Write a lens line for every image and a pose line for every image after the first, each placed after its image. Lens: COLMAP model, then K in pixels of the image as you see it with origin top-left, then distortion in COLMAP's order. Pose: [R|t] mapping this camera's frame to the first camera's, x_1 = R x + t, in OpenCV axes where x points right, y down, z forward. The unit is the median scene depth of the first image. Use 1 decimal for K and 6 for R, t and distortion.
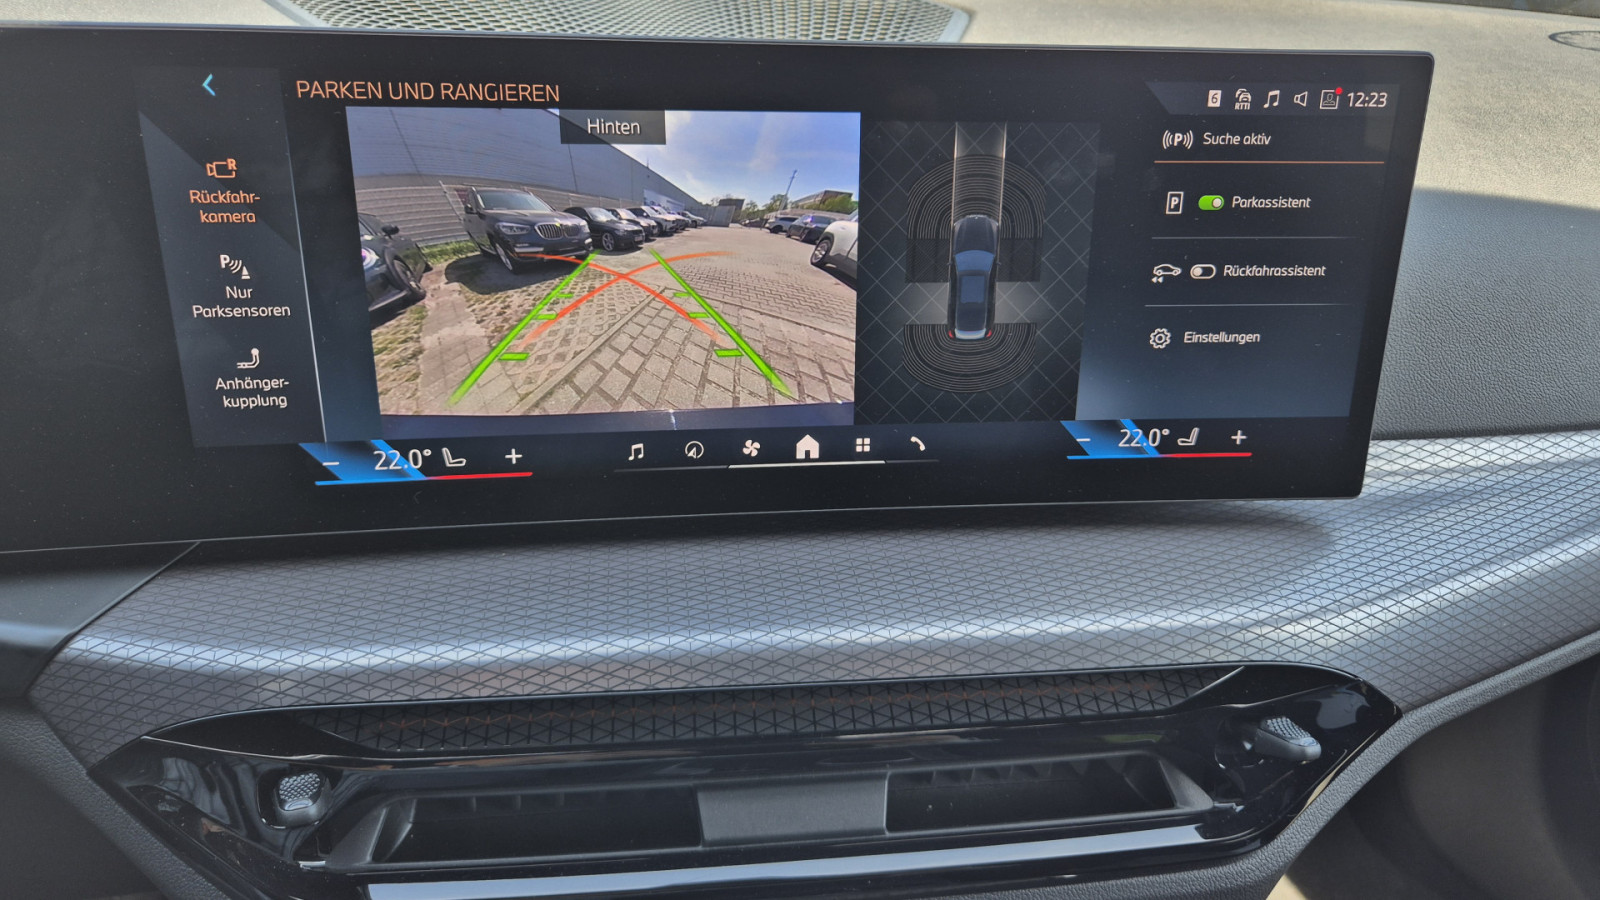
lens RADIAL K [[1019.6, 0, 800.0], [0, 1019.6, 450.0], [0, 0, 1]] dist [0.017223, -0.002776]
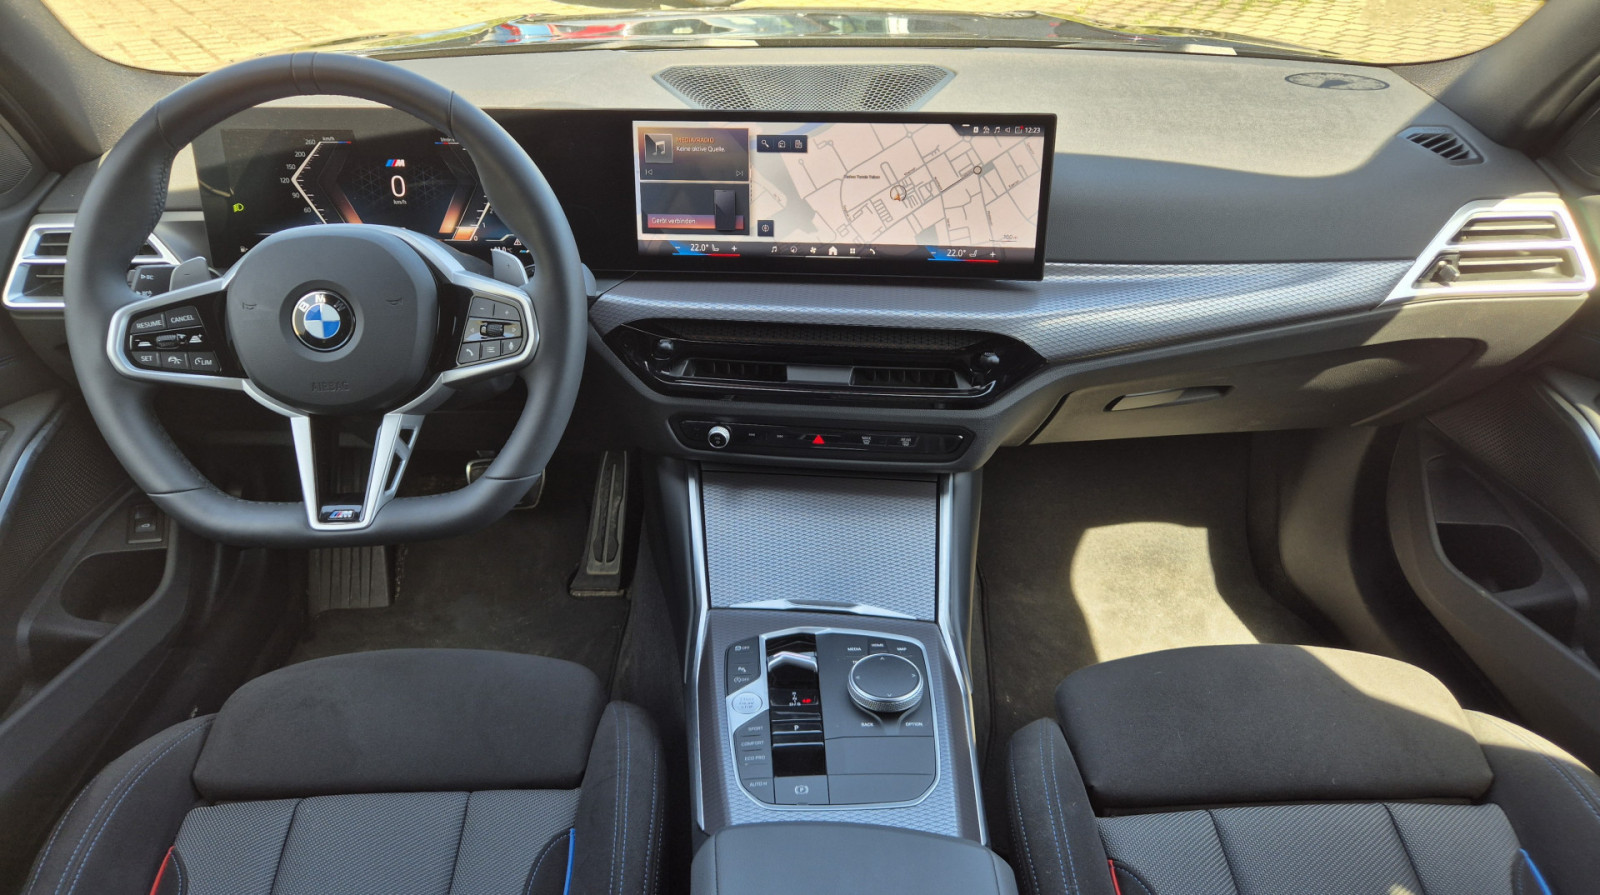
lens RADIAL K [[1019.6, 0, 800.0], [0, 1019.6, 447.5], [0, 0, 1]] dist [0.017223, -0.002776]
pose [[0.975021, 0.072778, -0.209850, 0.568008], [-0.064260, 0.996819, 0.047137, 0.426097], [0.212613, -0.032474, 0.976597, -1.864885]]
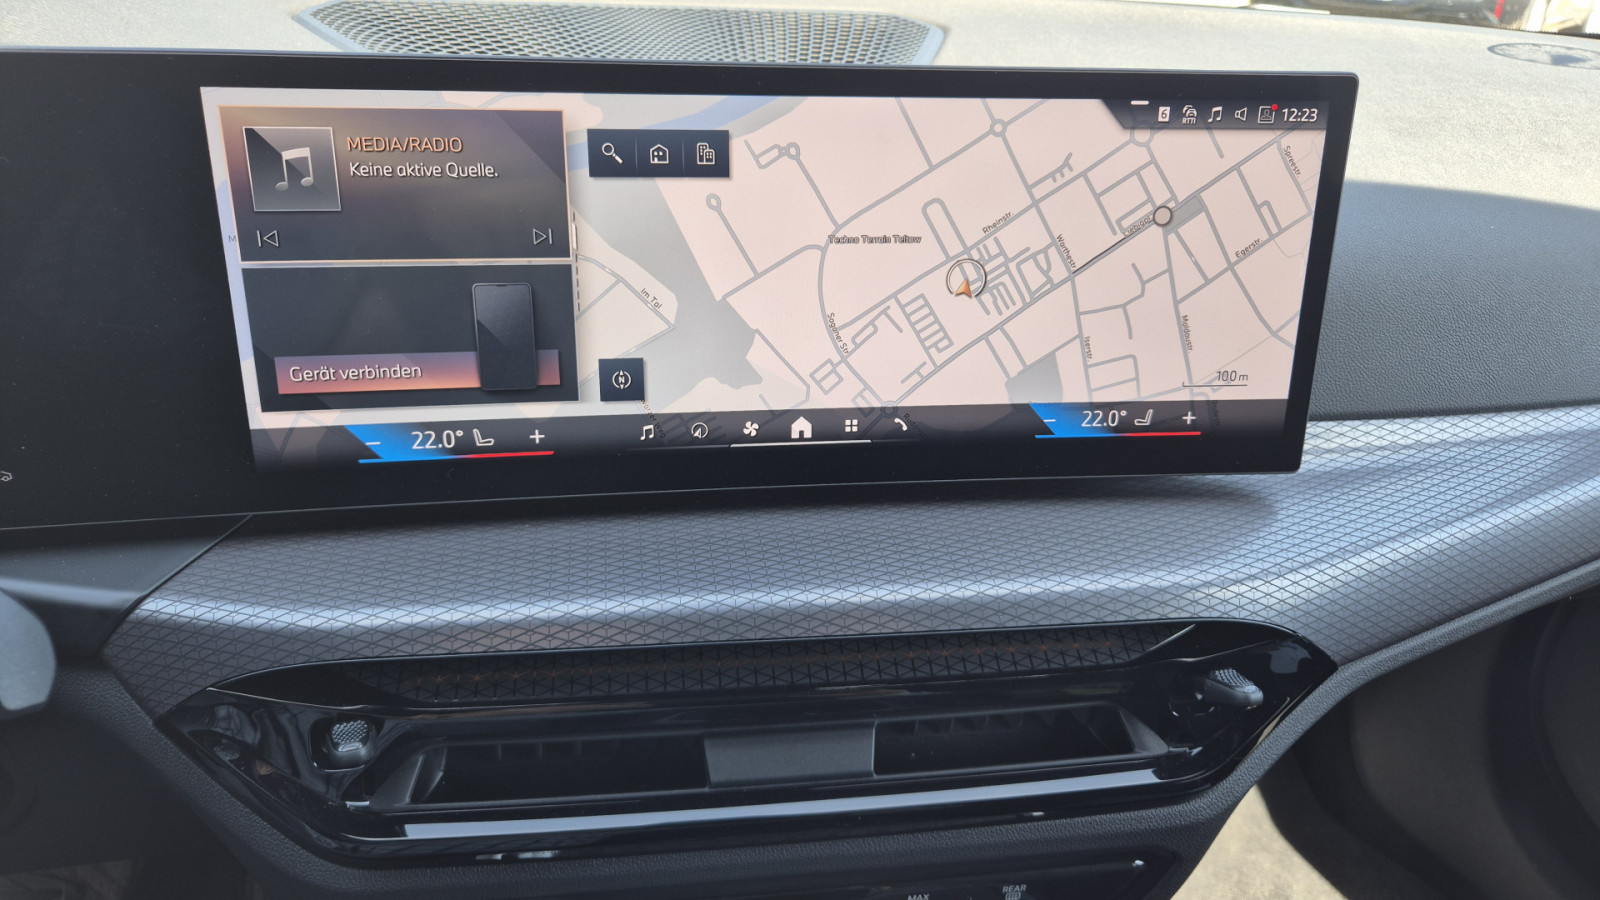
lens RADIAL K [[1014.2, 0, 791.8], [0, 1014.2, 442.2], [0, 0, 1]] dist [0.019466, 0.000294]
pose [[0.999868, -0.004678, 0.015578, -0.020648], [0.004747, 0.999979, -0.004443, 0.018034], [-0.015557, 0.004517, 0.999869, -0.103333]]
